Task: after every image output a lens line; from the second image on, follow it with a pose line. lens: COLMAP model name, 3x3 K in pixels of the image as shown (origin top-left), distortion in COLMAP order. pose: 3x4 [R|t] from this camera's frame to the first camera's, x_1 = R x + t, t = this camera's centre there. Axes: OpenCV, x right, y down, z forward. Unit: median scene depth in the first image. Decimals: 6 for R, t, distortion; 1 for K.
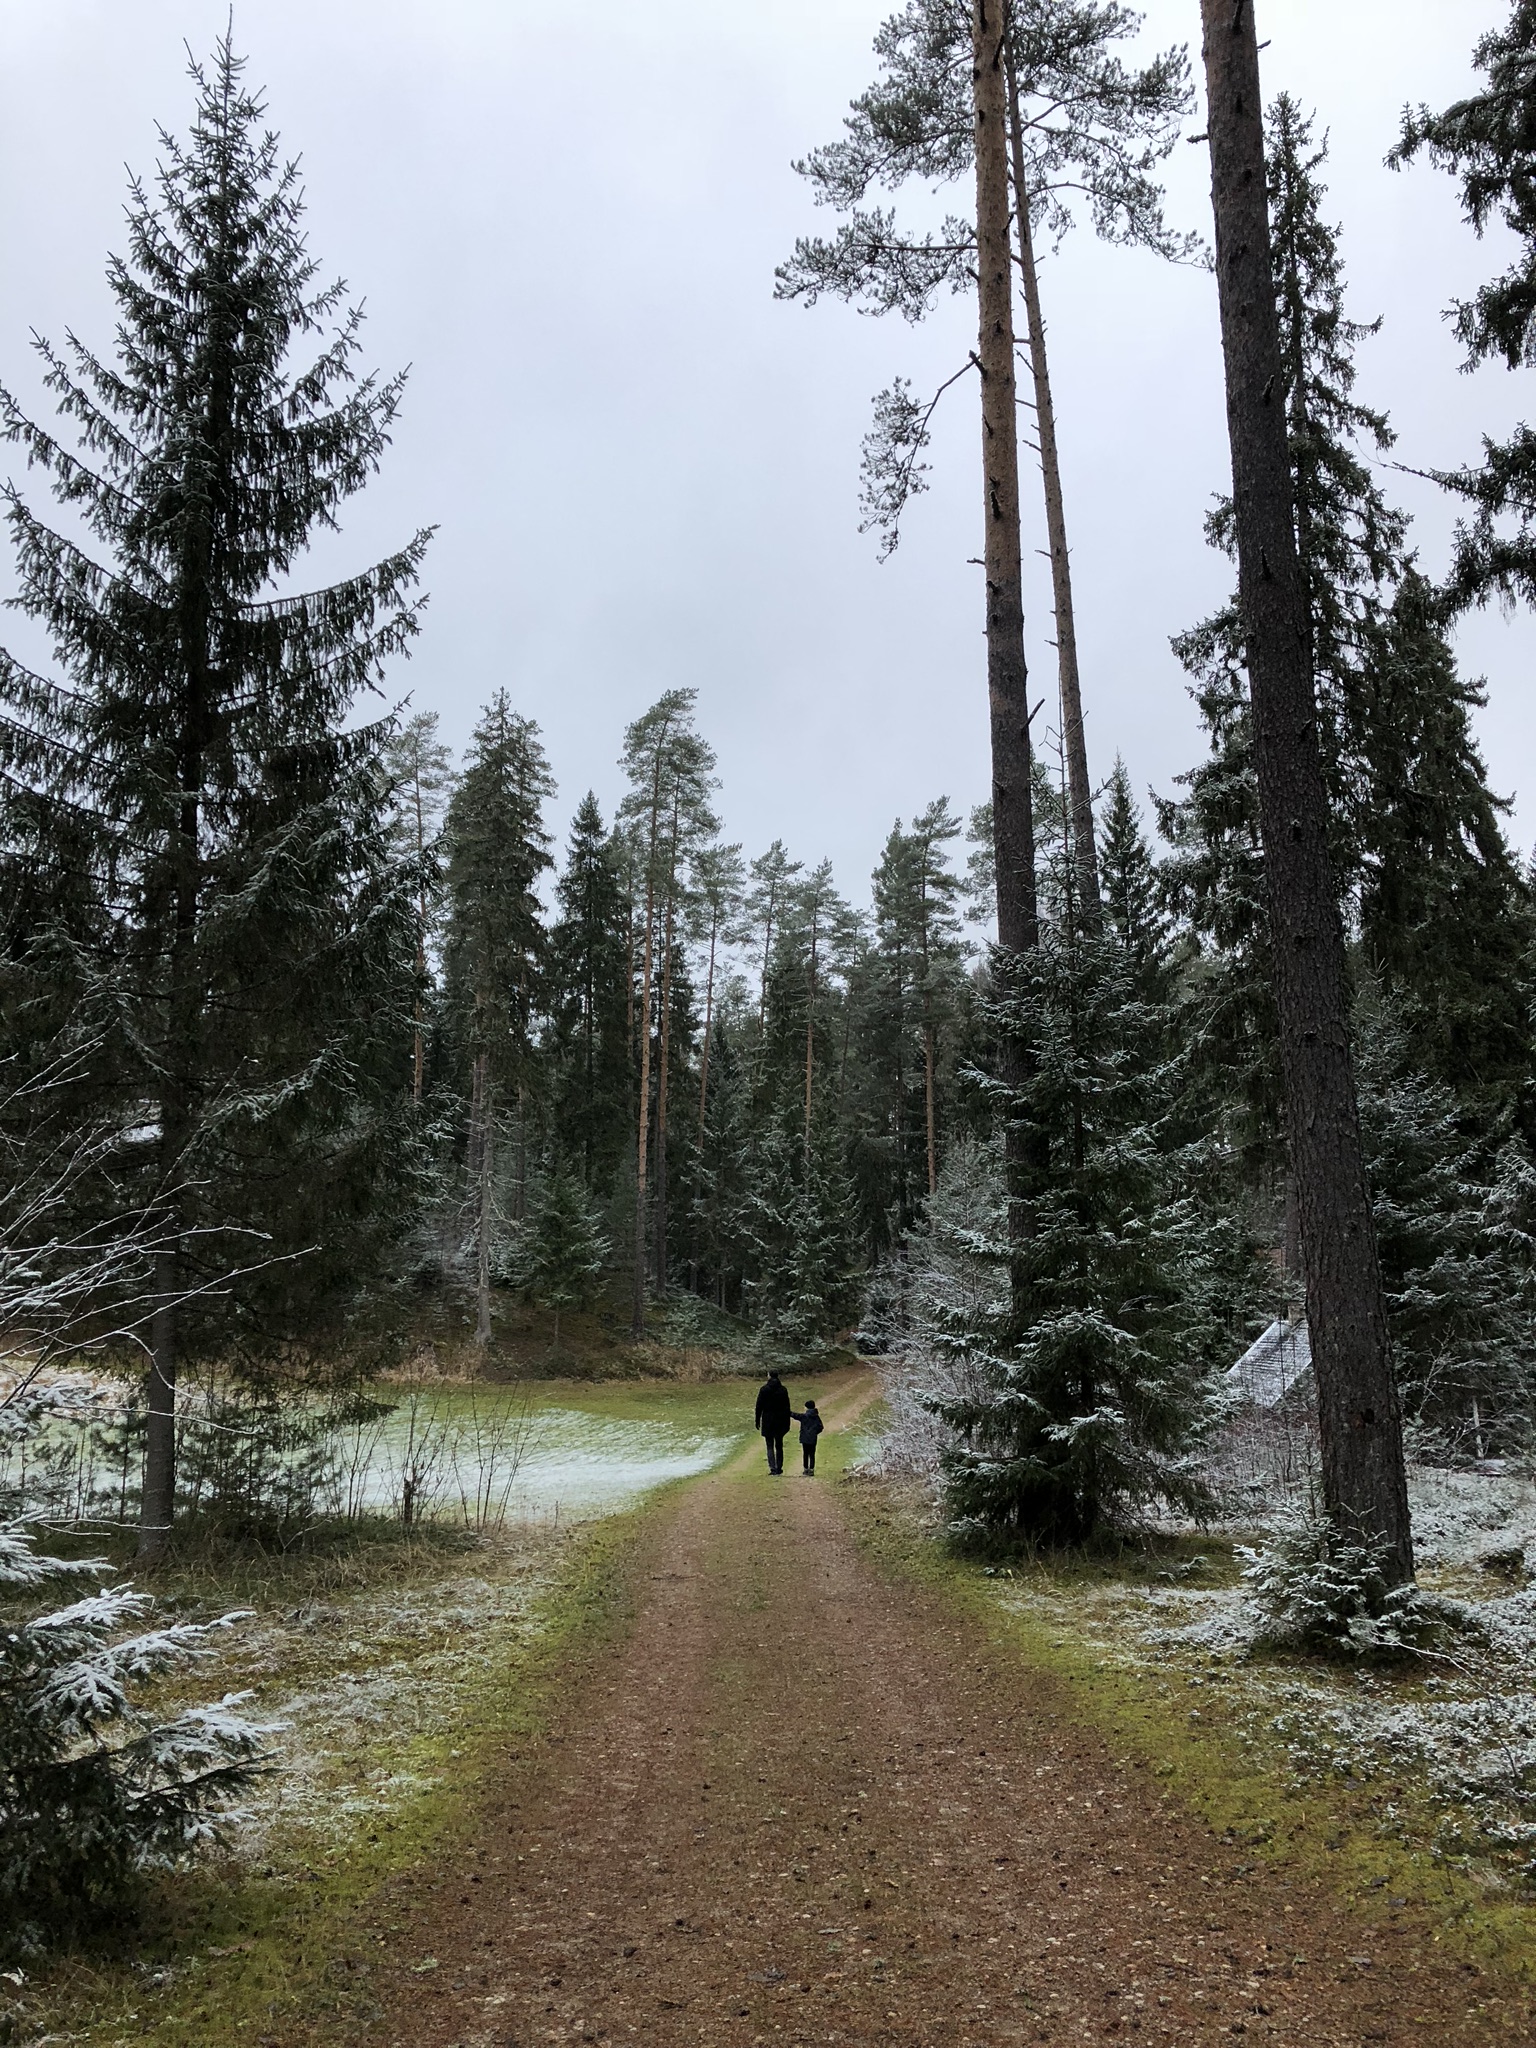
lens RADIAL K [[1650.5, 0, 808.1], [0, 1650.5, 1004.6], [0, 0, 1]] dist [0.114580, -0.201676]
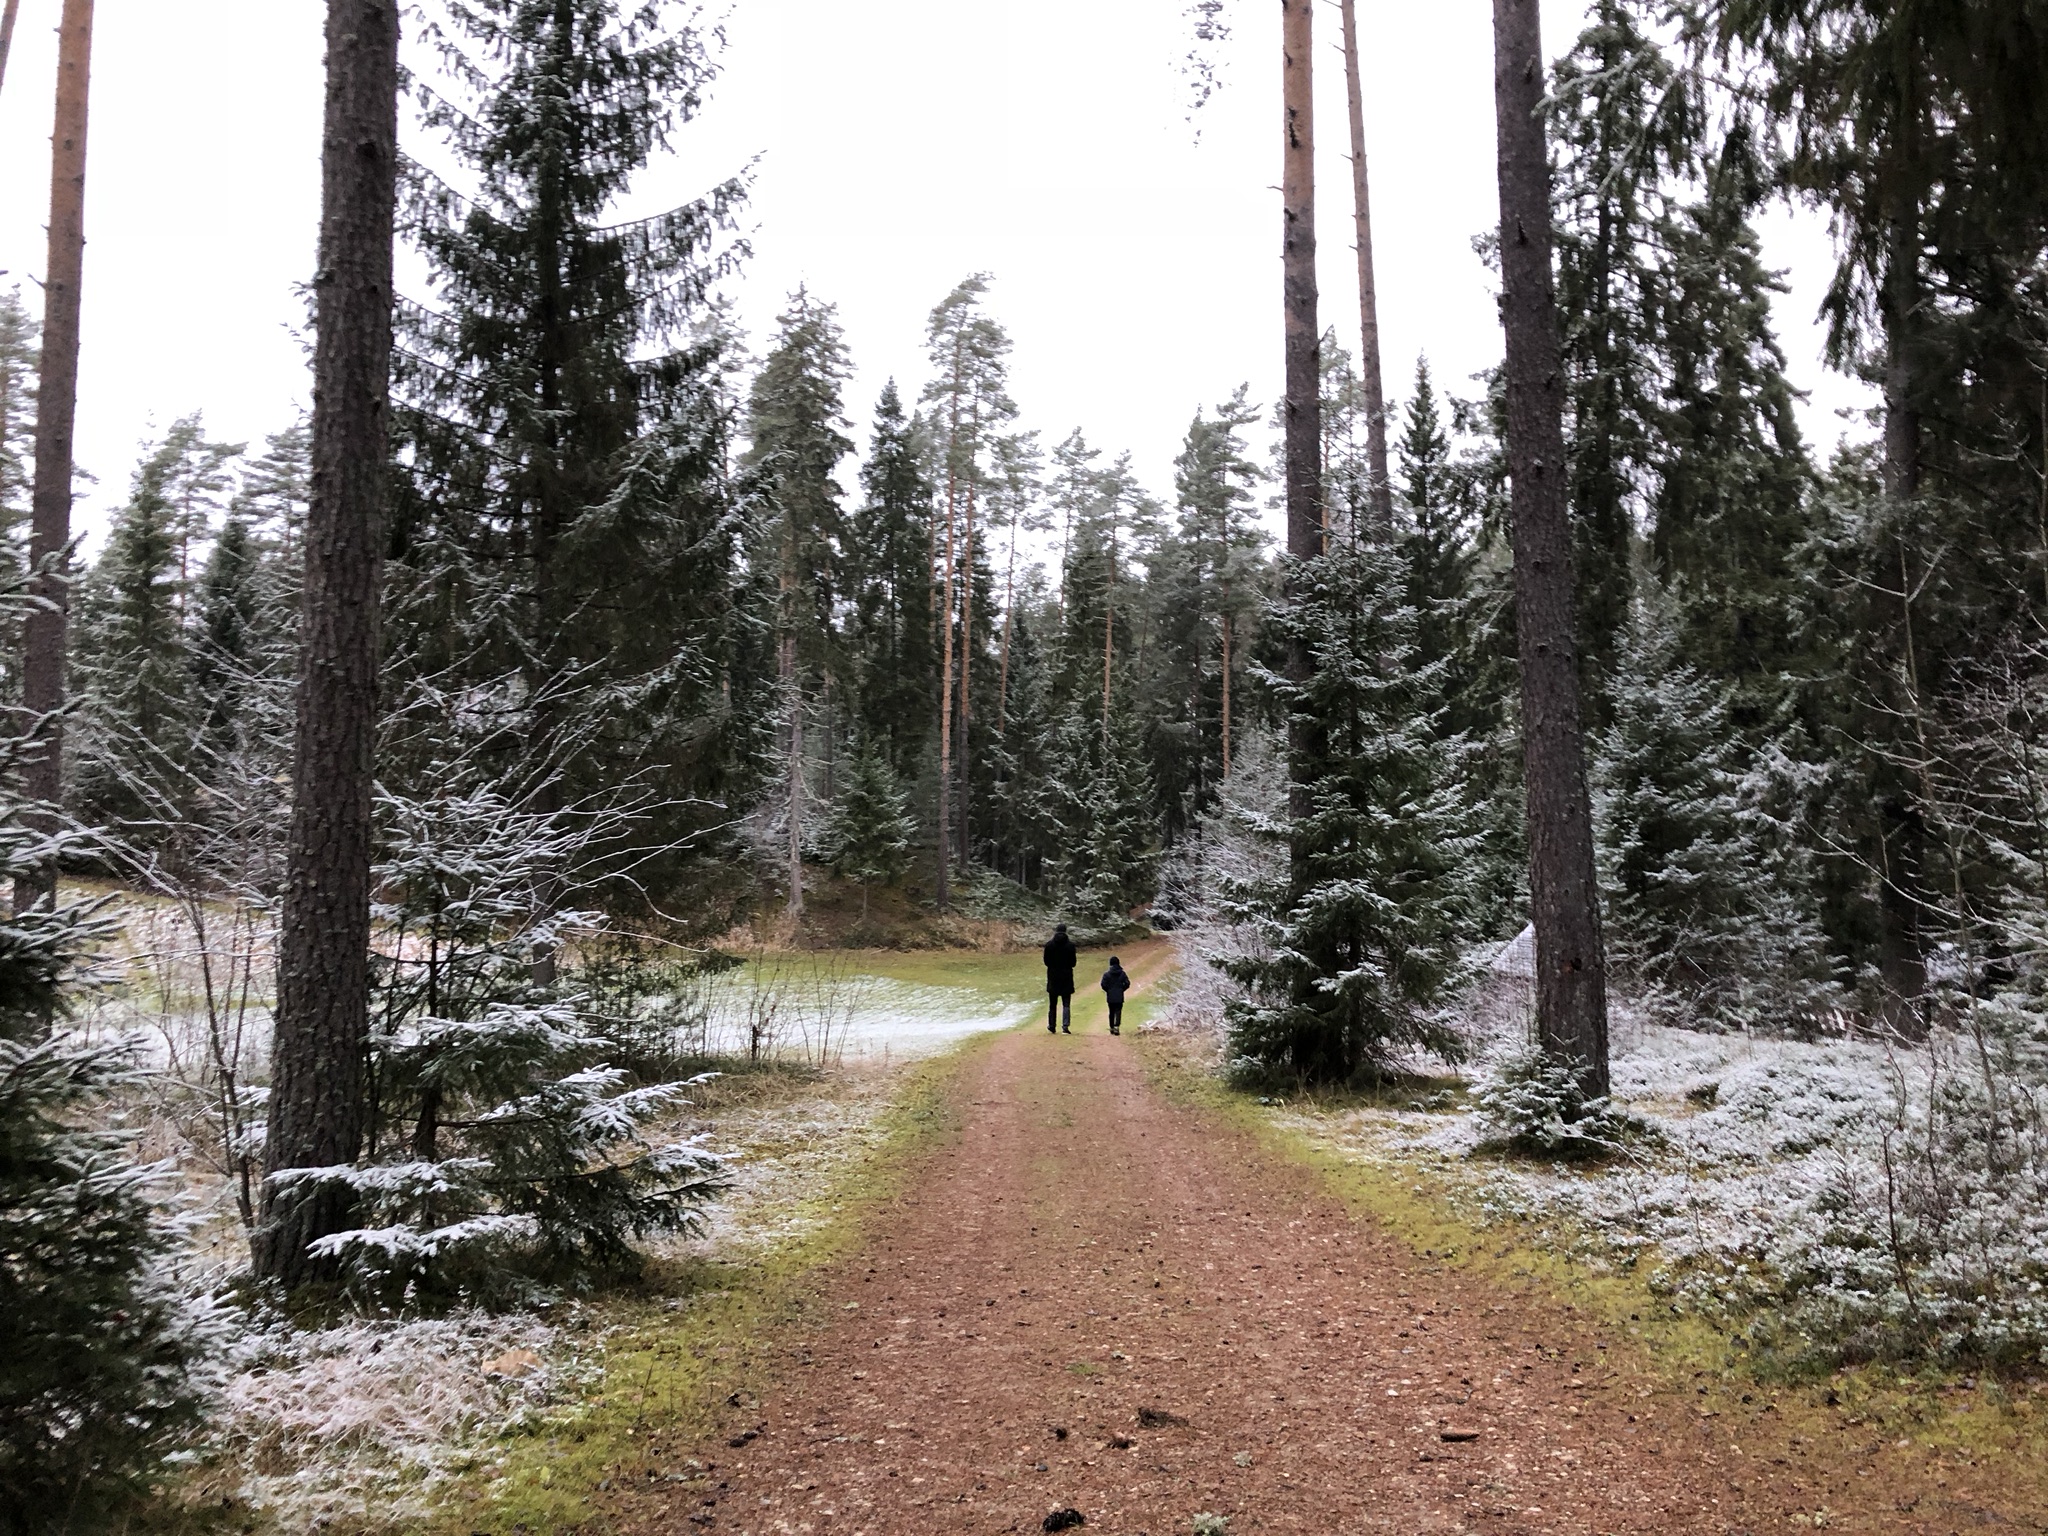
lens RADIAL K [[1650.5, 0, 1072.1], [0, 1650.5, 779.6], [0, 0, 1]] dist [0.114580, -0.201676]
pose [[0.999774, 0.008178, -0.019600, -0.002200], [-0.005863, 0.993299, 0.115423, -0.007722], [0.020413, -0.115282, 0.993123, -0.063573]]
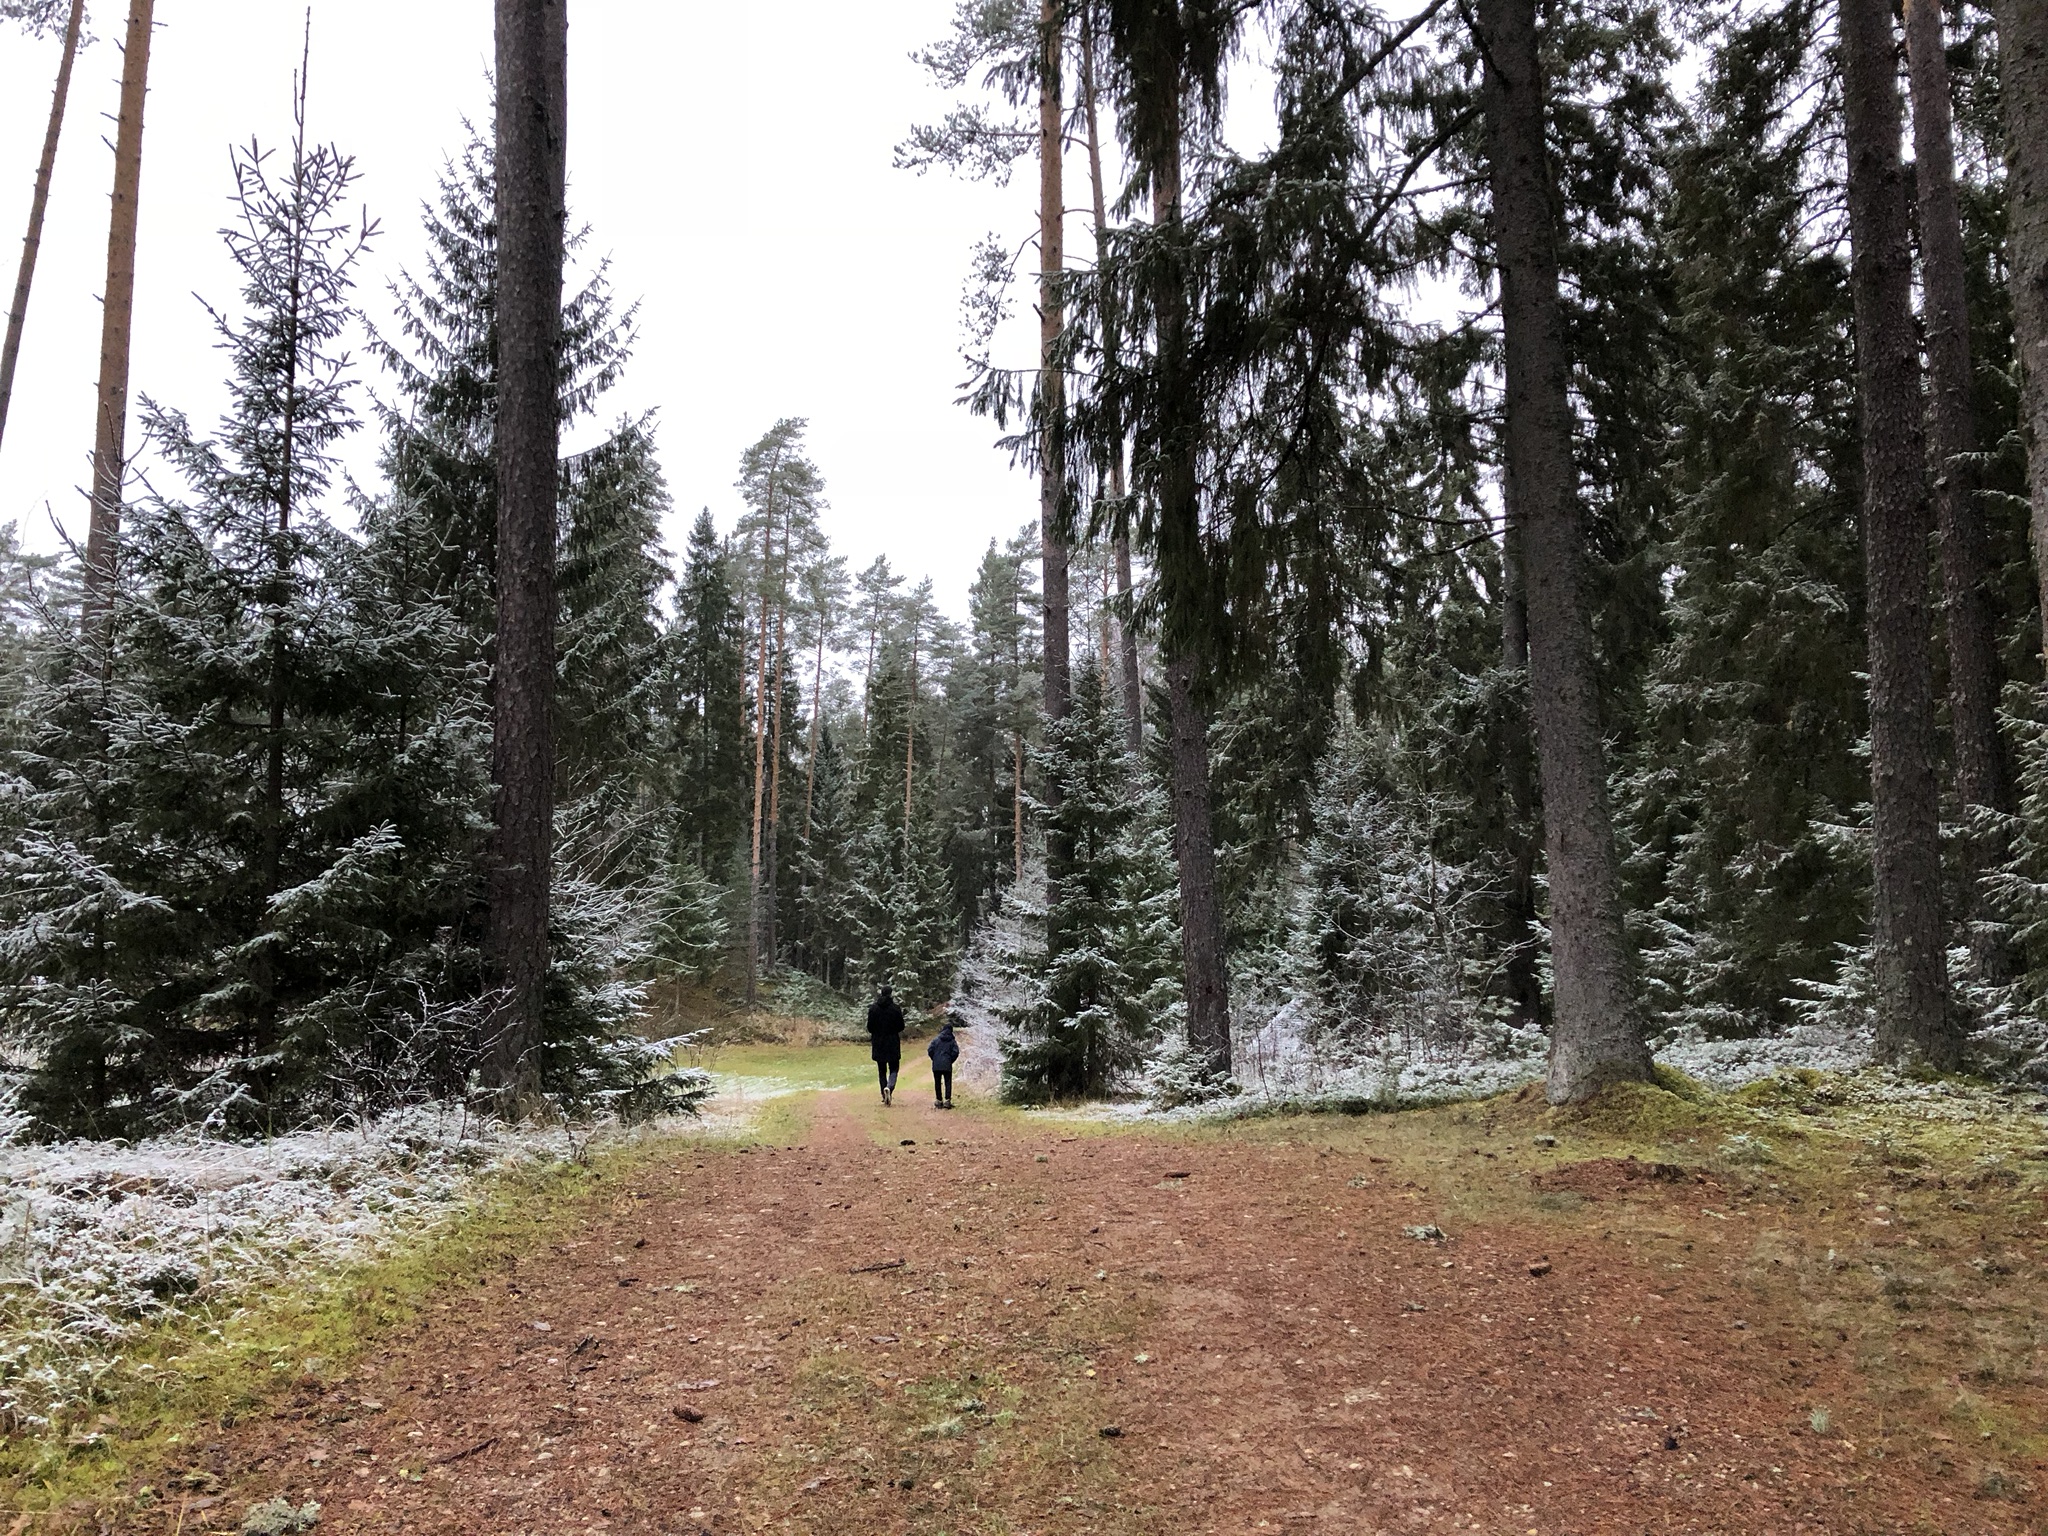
lens RADIAL K [[1665.3, 0, 1040.7], [0, 1665.3, 760.0], [0, 0, 1]] dist [0.030085, -0.016723]
pose [[0.996562, 0.013144, 0.081797, -0.007067], [-0.016347, 0.999121, 0.038613, -0.030836], [-0.081218, -0.039817, 0.995901, -0.305958]]
